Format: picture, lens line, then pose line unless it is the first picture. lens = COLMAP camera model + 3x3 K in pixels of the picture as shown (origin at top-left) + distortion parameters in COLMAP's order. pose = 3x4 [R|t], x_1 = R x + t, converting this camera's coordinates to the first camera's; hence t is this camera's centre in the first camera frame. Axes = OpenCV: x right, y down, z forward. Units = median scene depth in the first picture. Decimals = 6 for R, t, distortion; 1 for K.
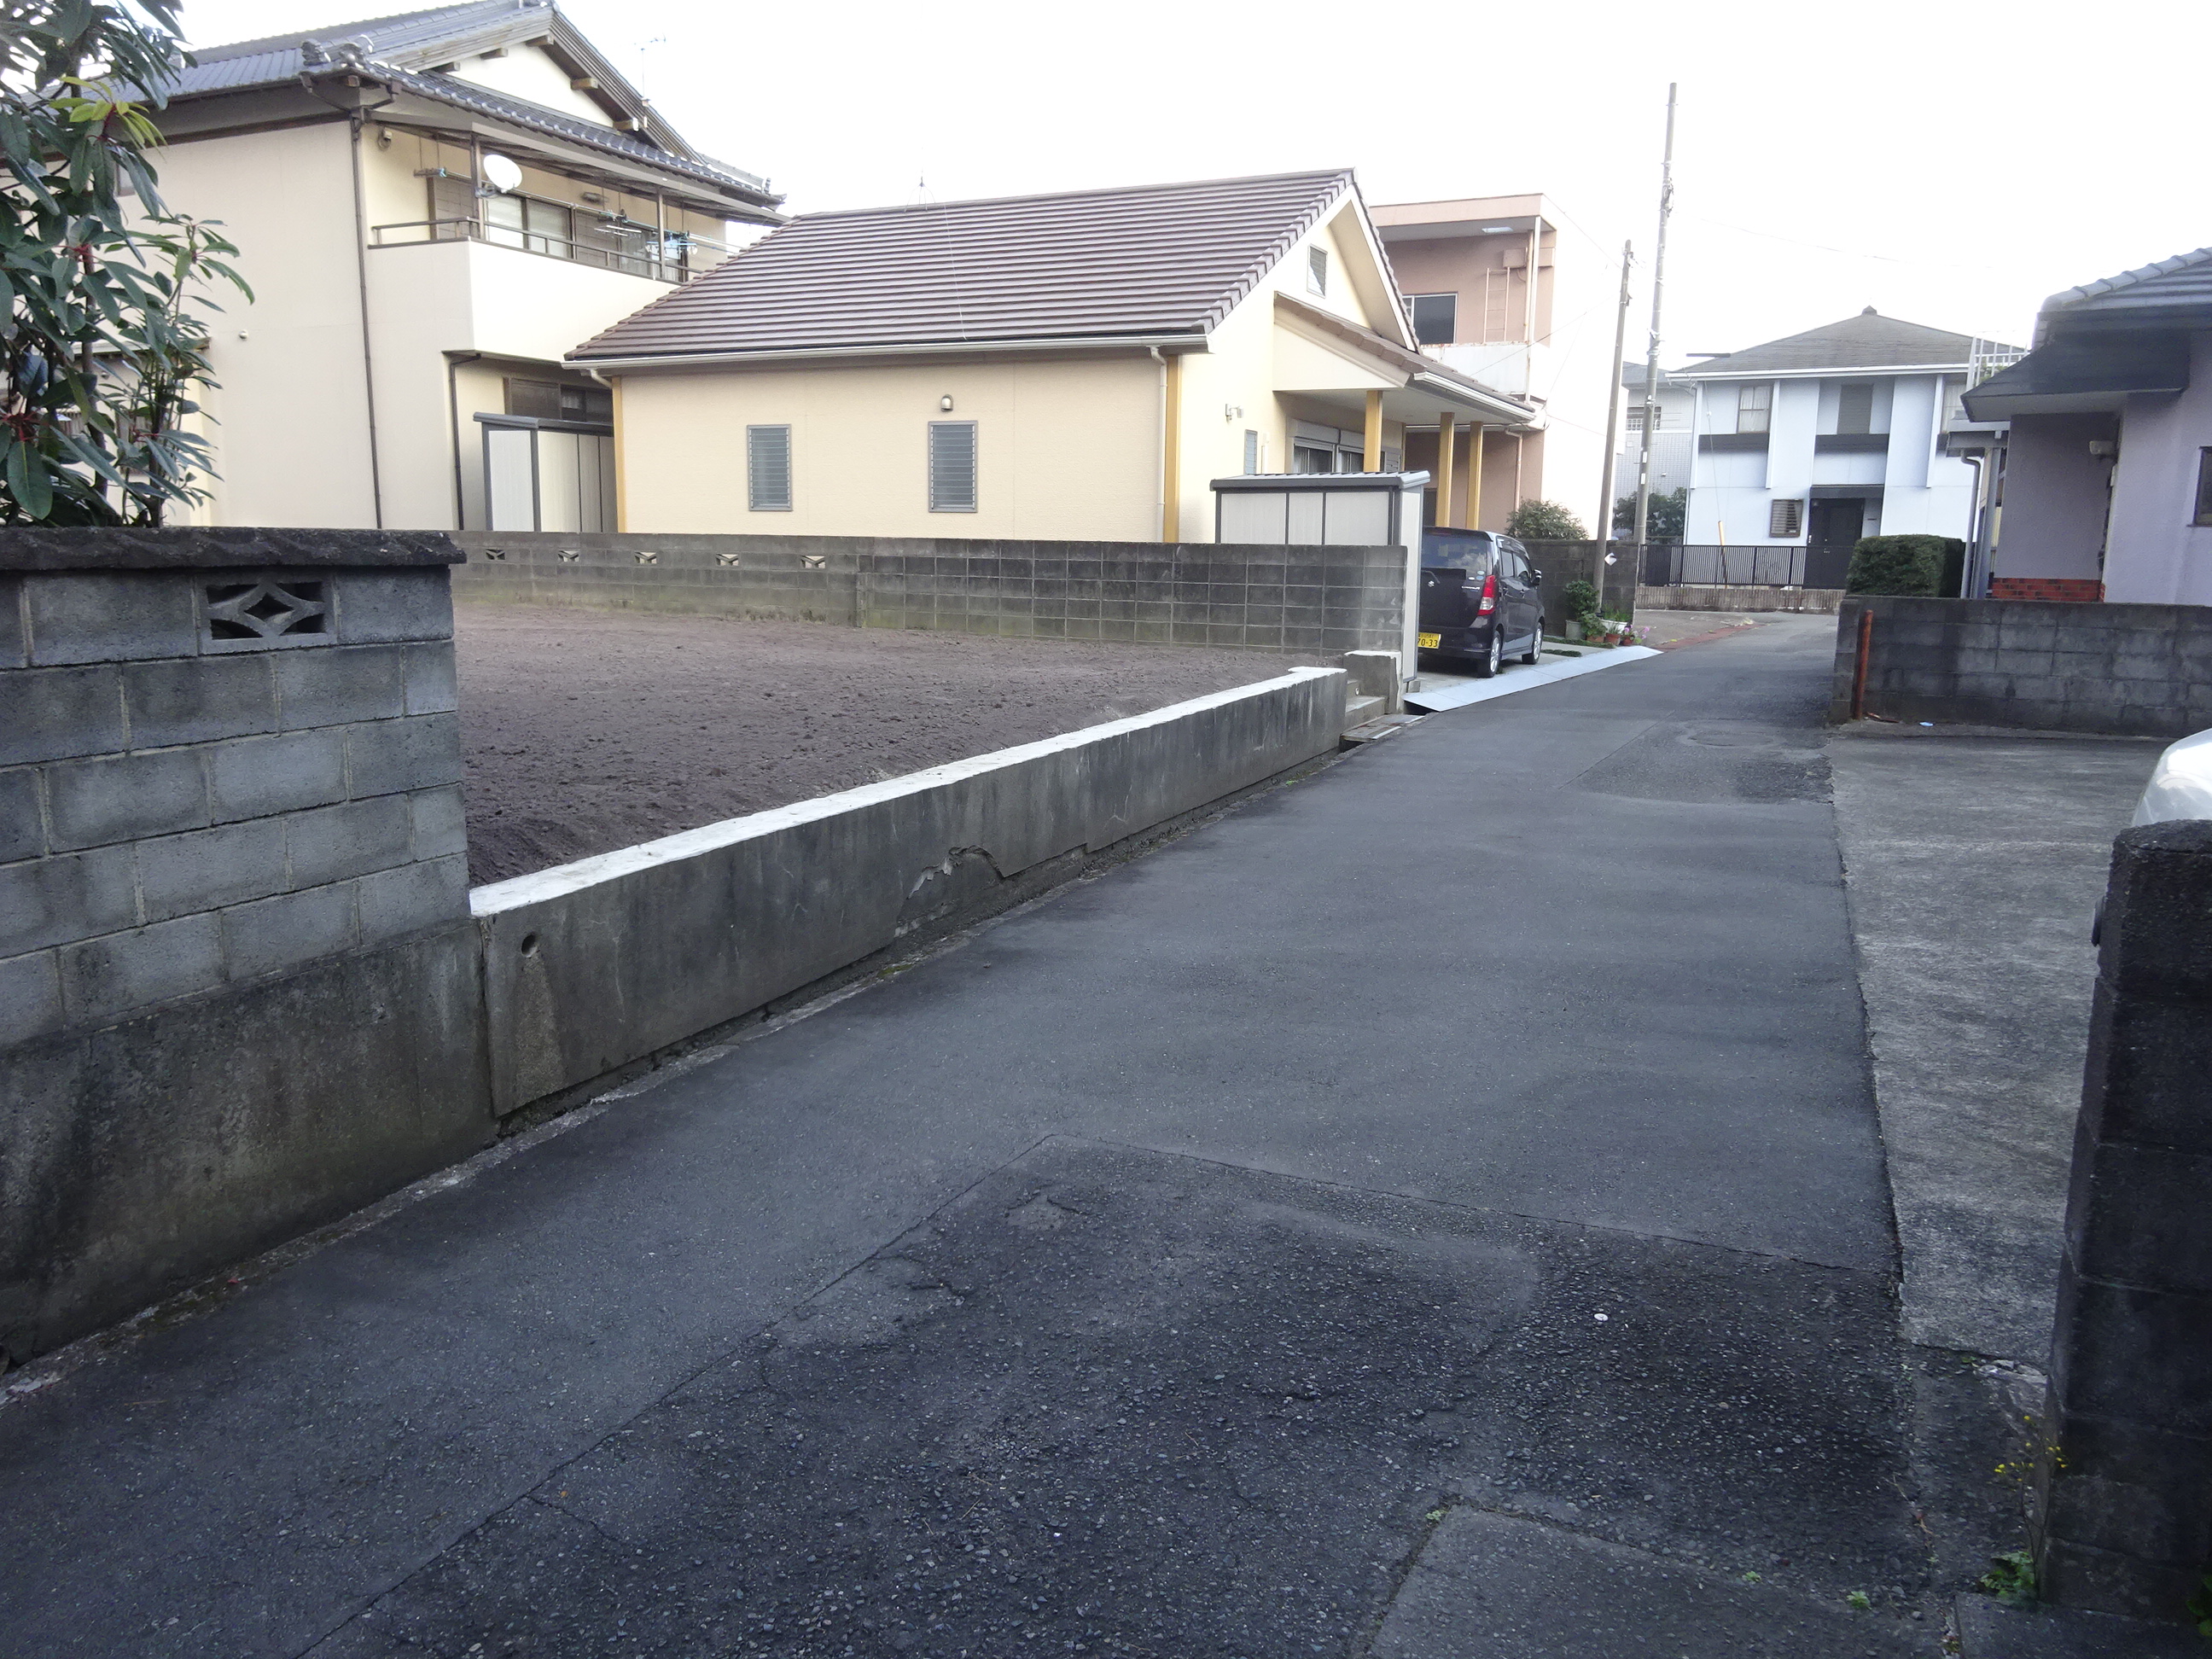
lens RADIAL K [[1589.8, 0, 1103.0], [0, 1589.8, 824.7], [0, 0, 1]] dist [-0.000132, 0.000572]
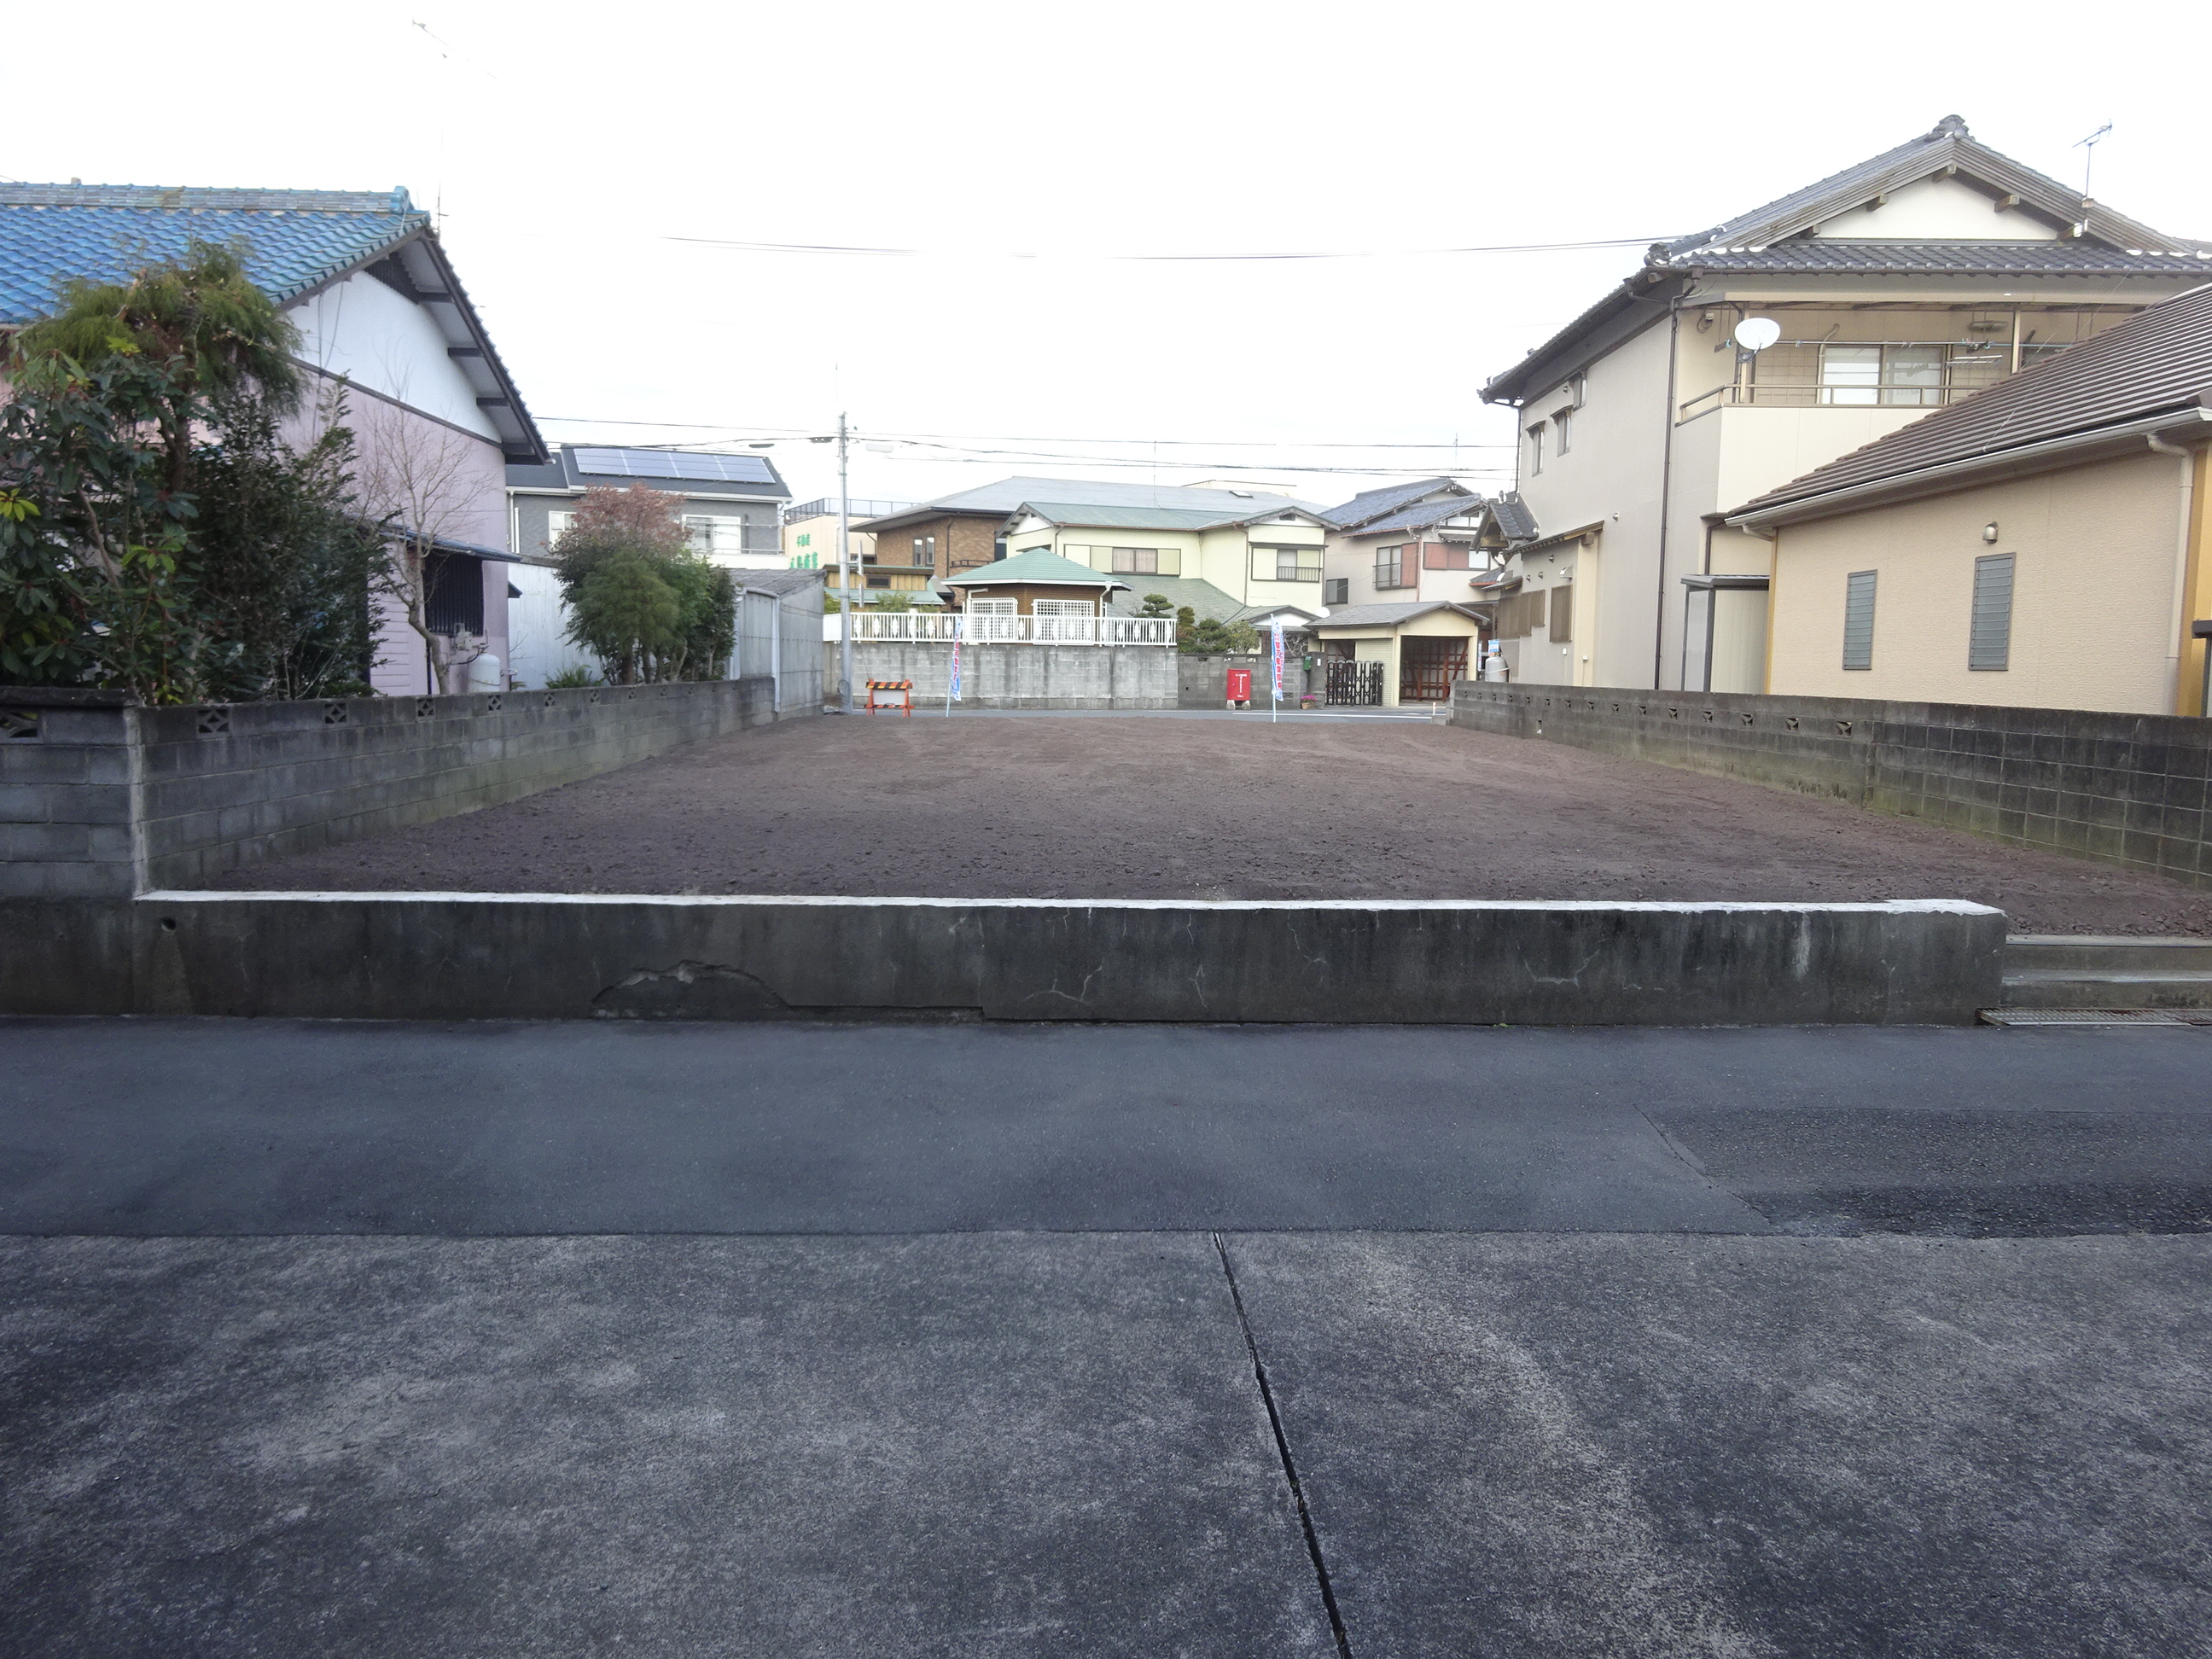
lens RADIAL K [[1589.8, 0, 1103.0], [0, 1589.8, 824.7], [0, 0, 1]] dist [-0.000132, 0.000572]
pose [[0.435598, 0.081824, -0.896415, 0.462280], [-0.168638, 0.985645, 0.008022, -0.061708], [0.884203, 0.147676, 0.443144, 0.316914]]
